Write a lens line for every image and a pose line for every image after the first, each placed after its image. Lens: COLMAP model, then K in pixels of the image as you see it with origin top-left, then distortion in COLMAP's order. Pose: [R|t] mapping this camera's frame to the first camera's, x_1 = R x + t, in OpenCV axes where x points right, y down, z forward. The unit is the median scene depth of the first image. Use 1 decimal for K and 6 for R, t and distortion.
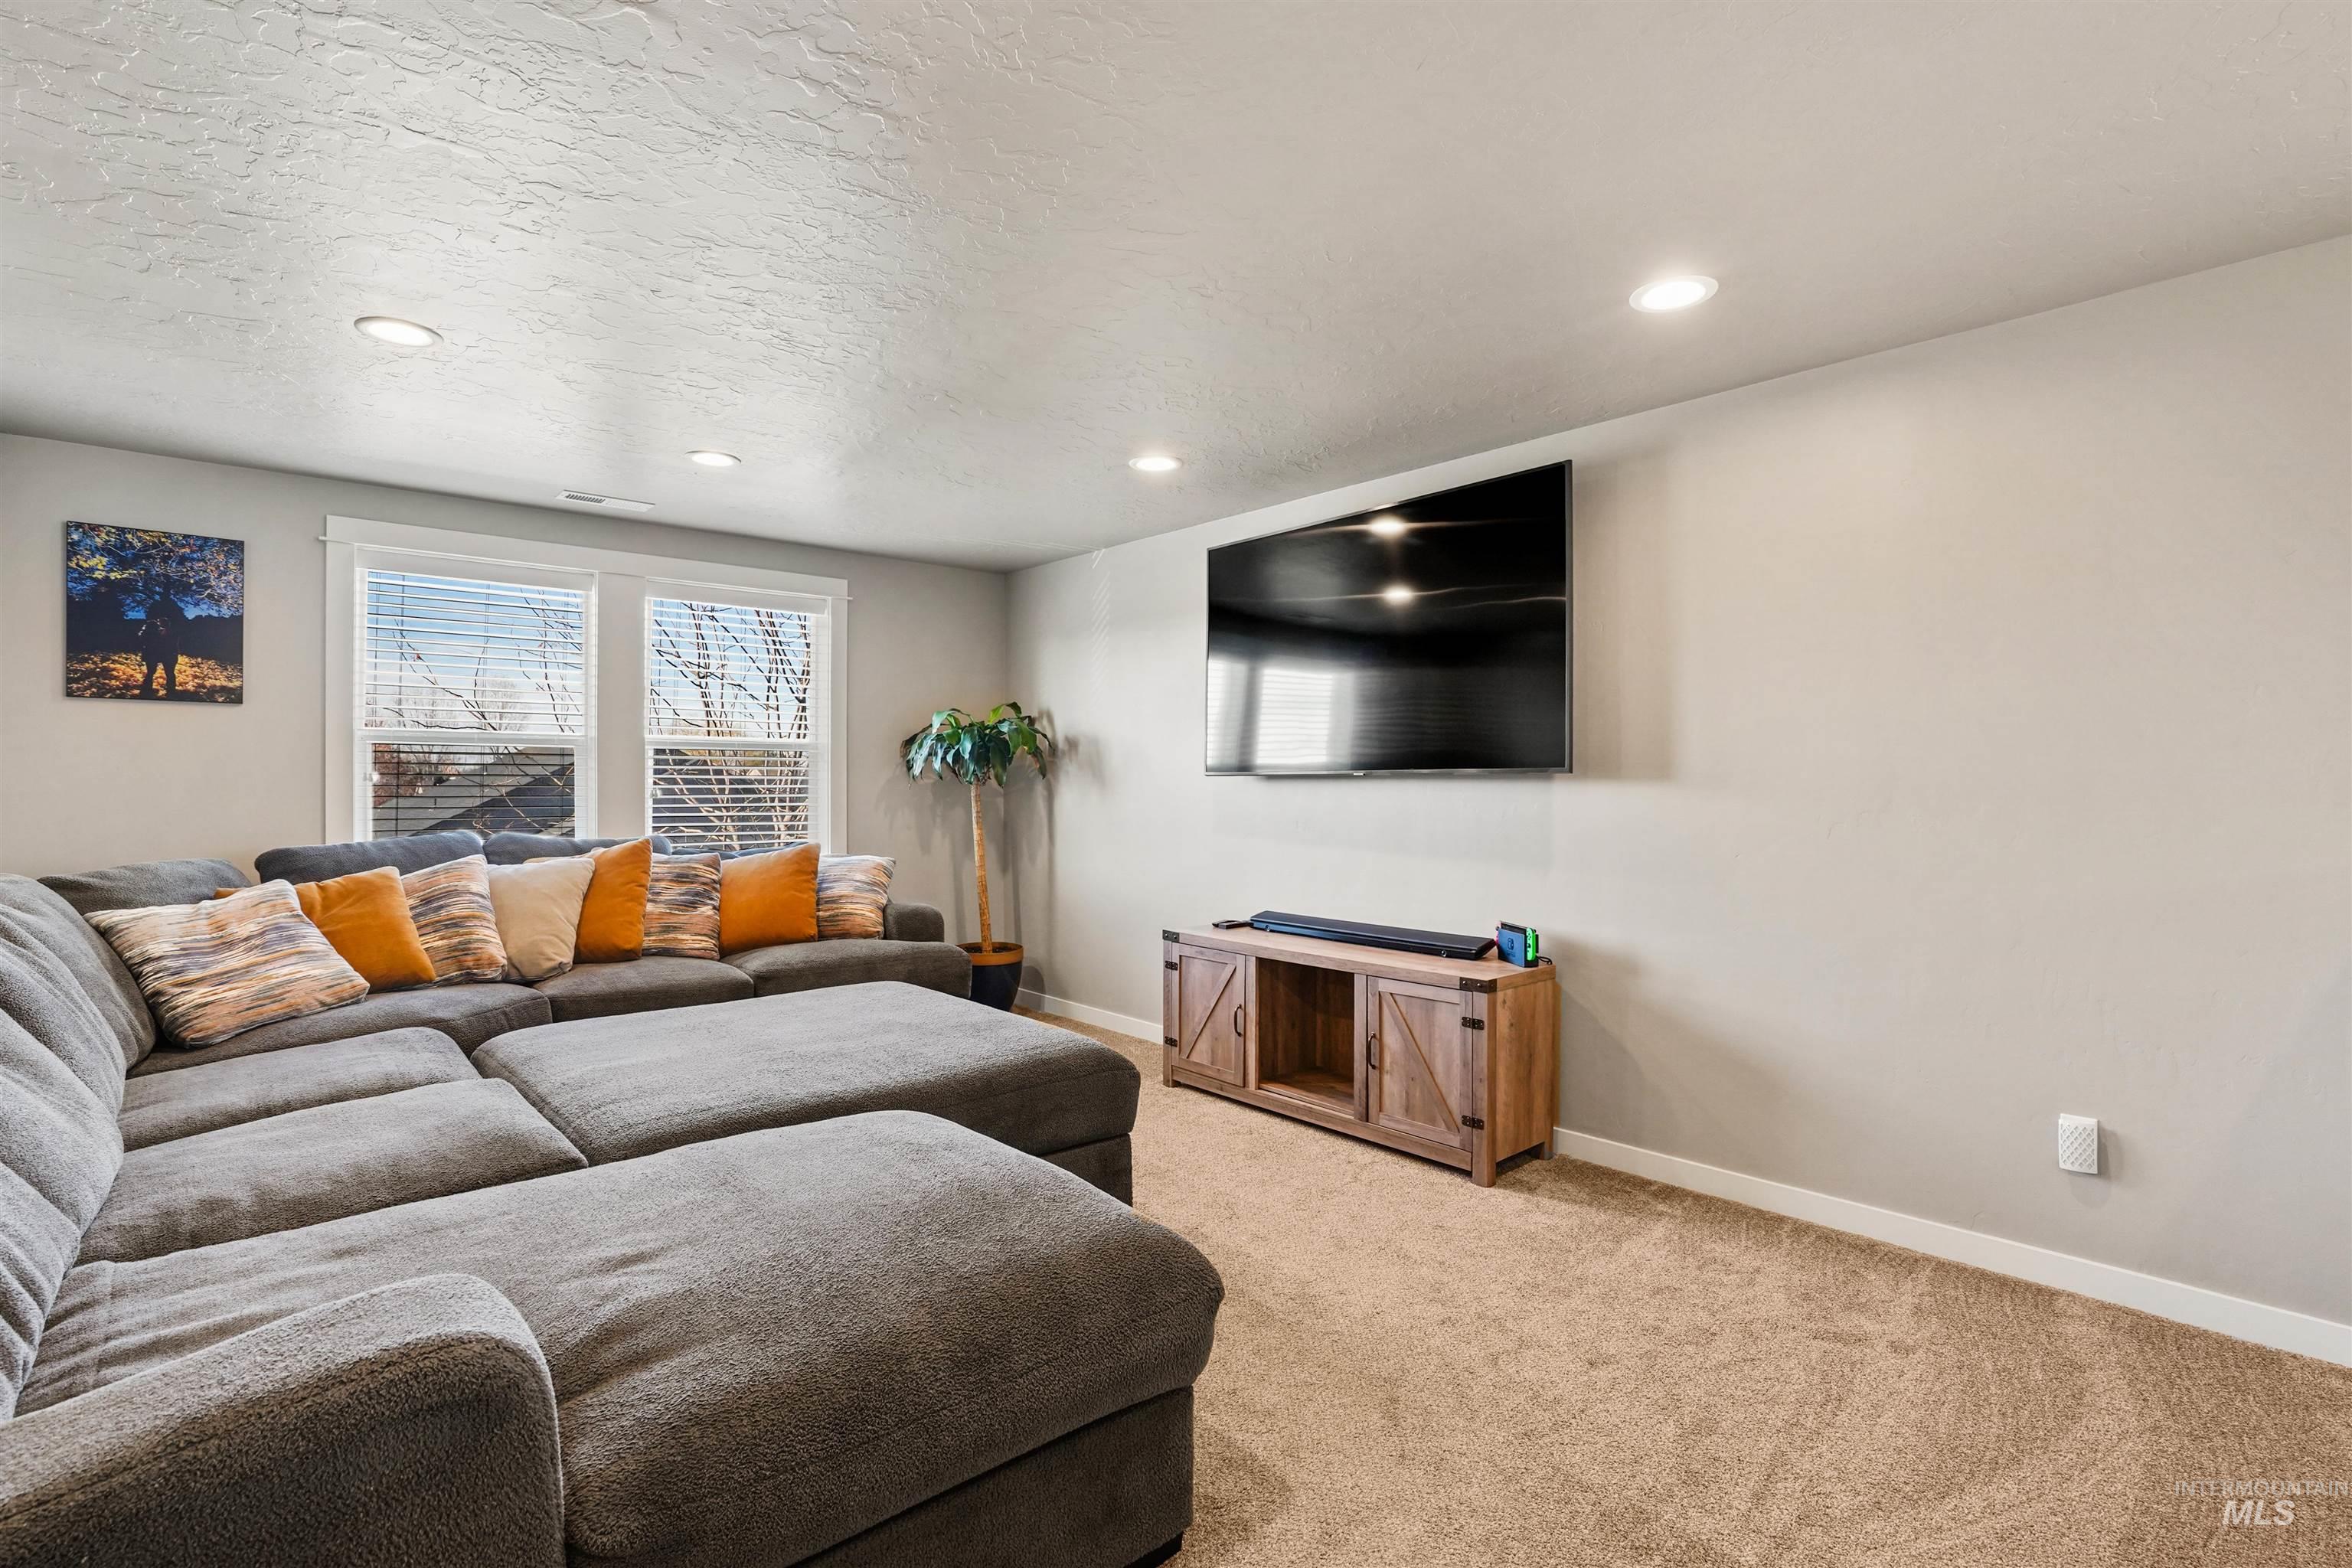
lens RADIAL K [[1102.0, 0, 1177.8], [0, 1102.0, 783.9], [0, 0, 1]] dist [-0.004689, 0.002137]
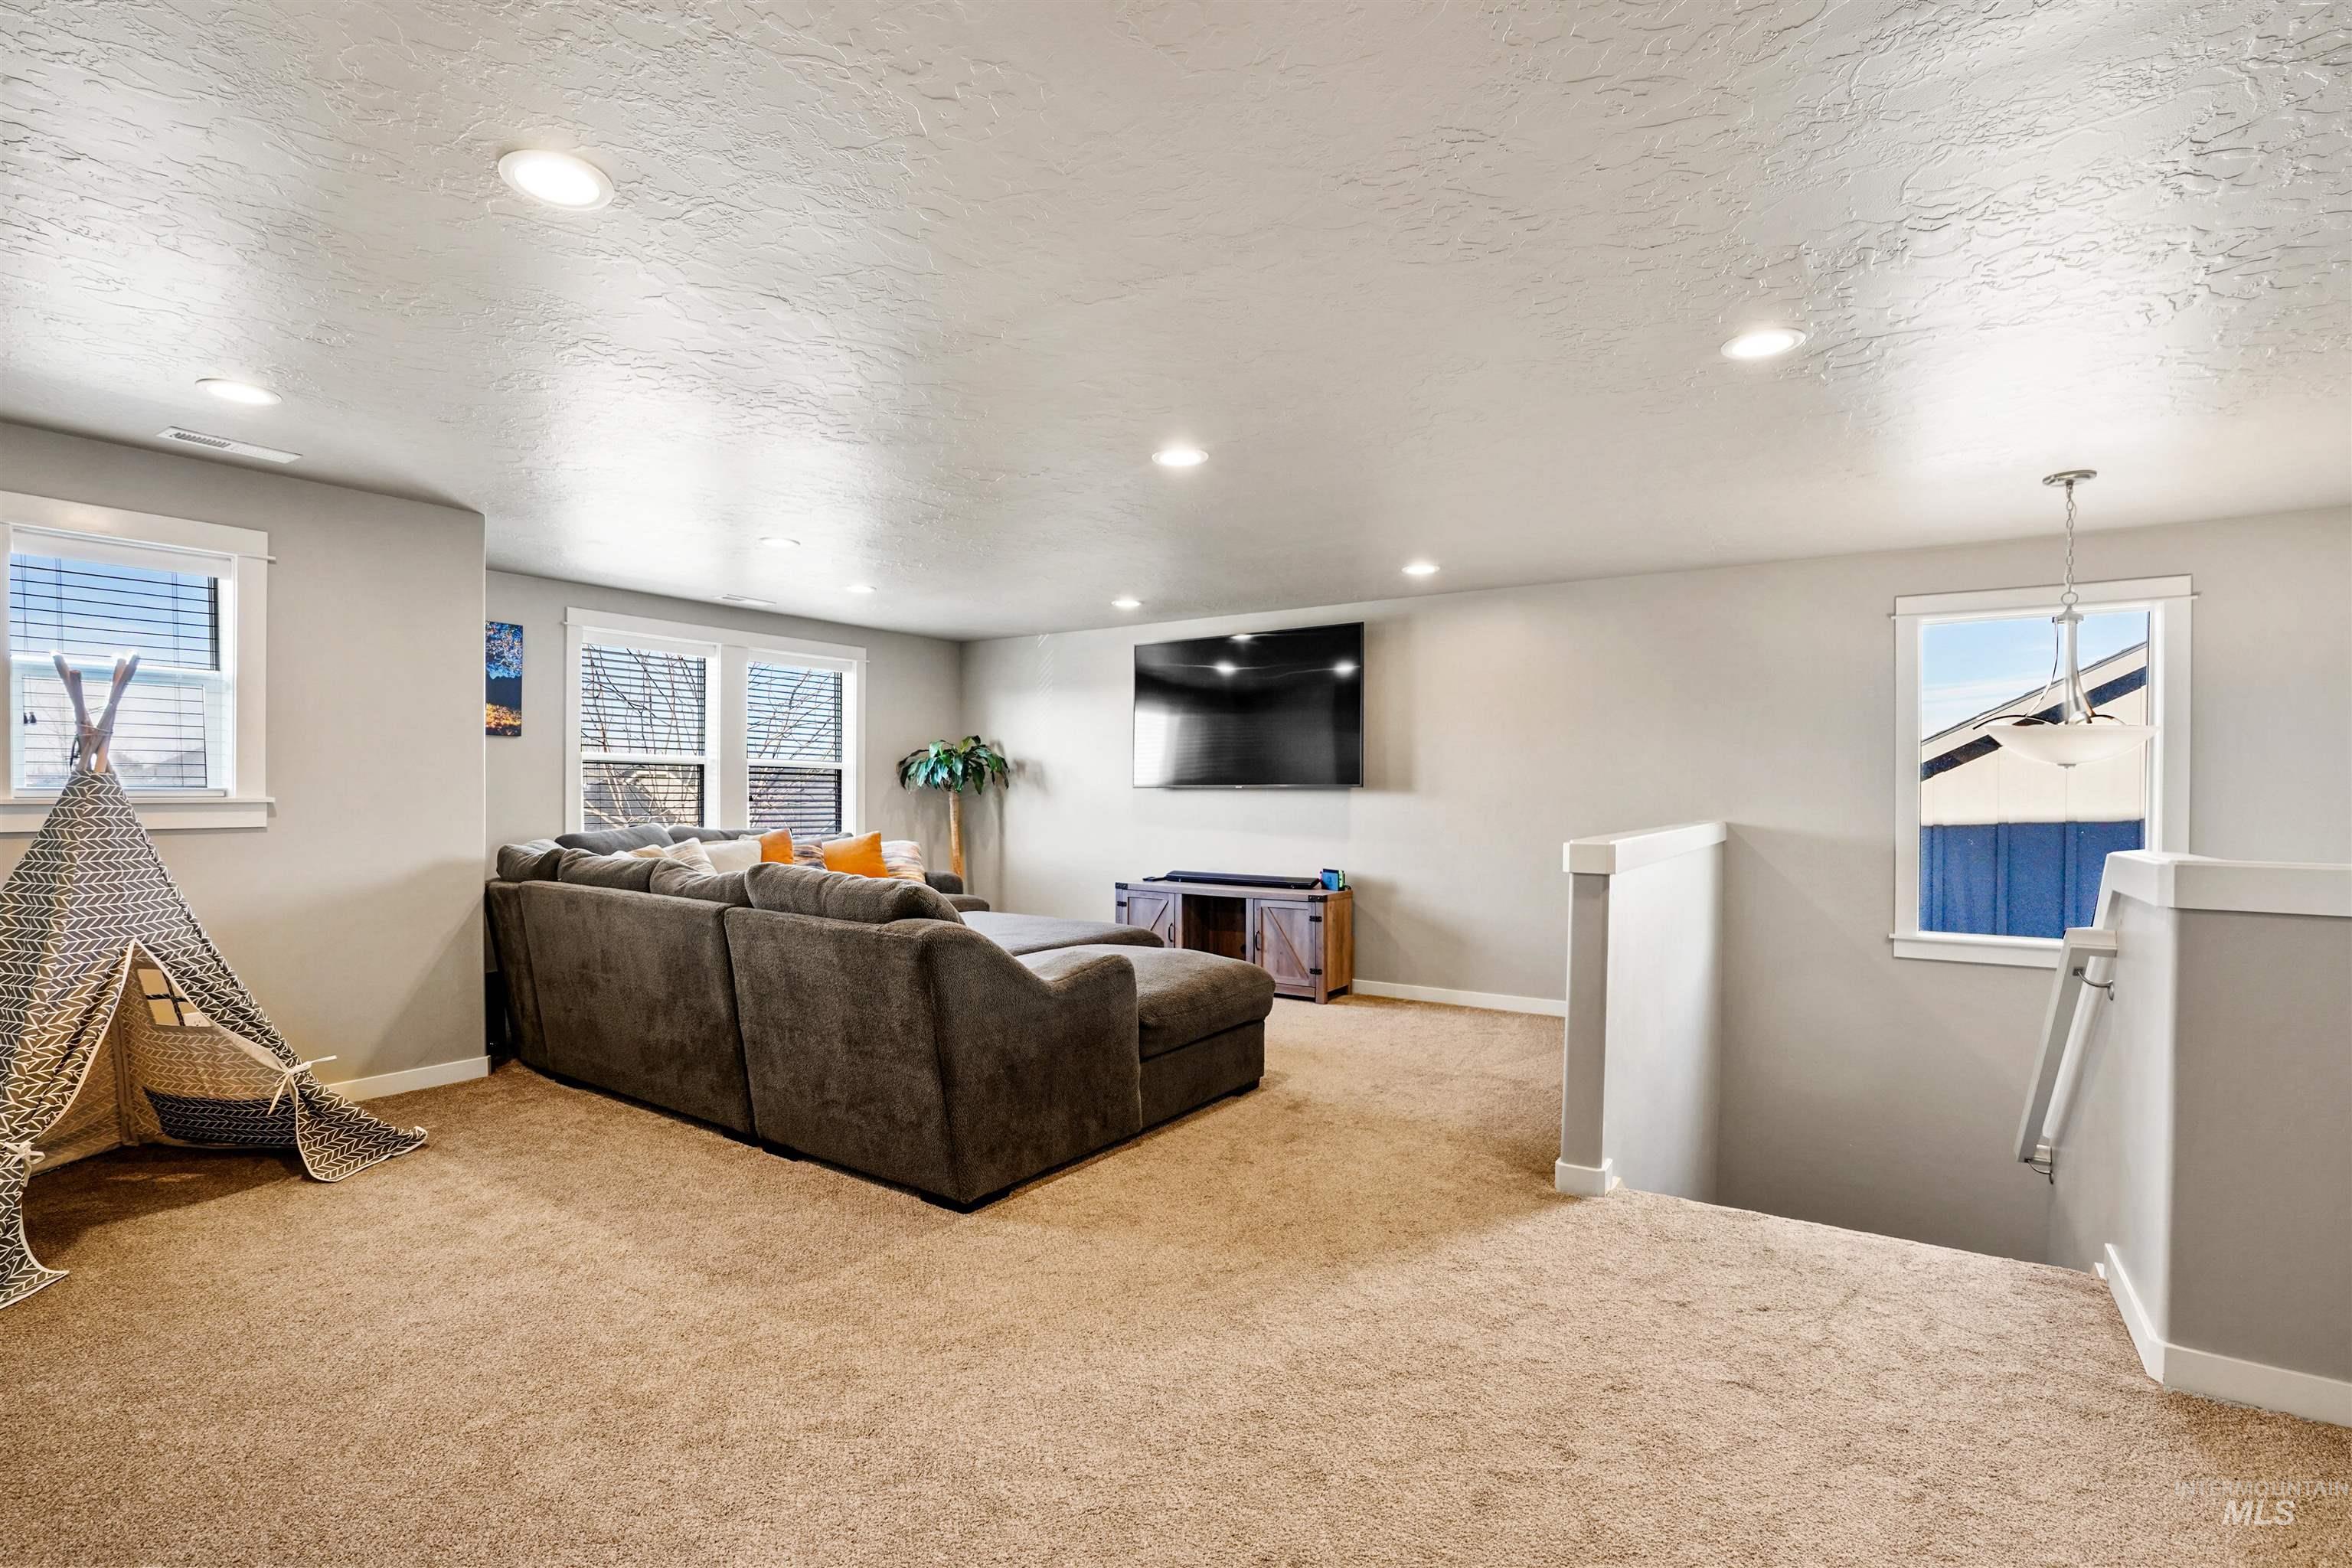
lens RADIAL K [[1102.0, 0, 1170.6], [0, 1102.0, 787.0], [0, 0, 1]] dist [-0.004689, 0.002137]
pose [[0.967941, 0.003312, 0.251155, -0.407085], [-0.001185, 0.999962, -0.008622, 0.007662], [-0.251174, 0.008048, 0.967908, -0.695920]]
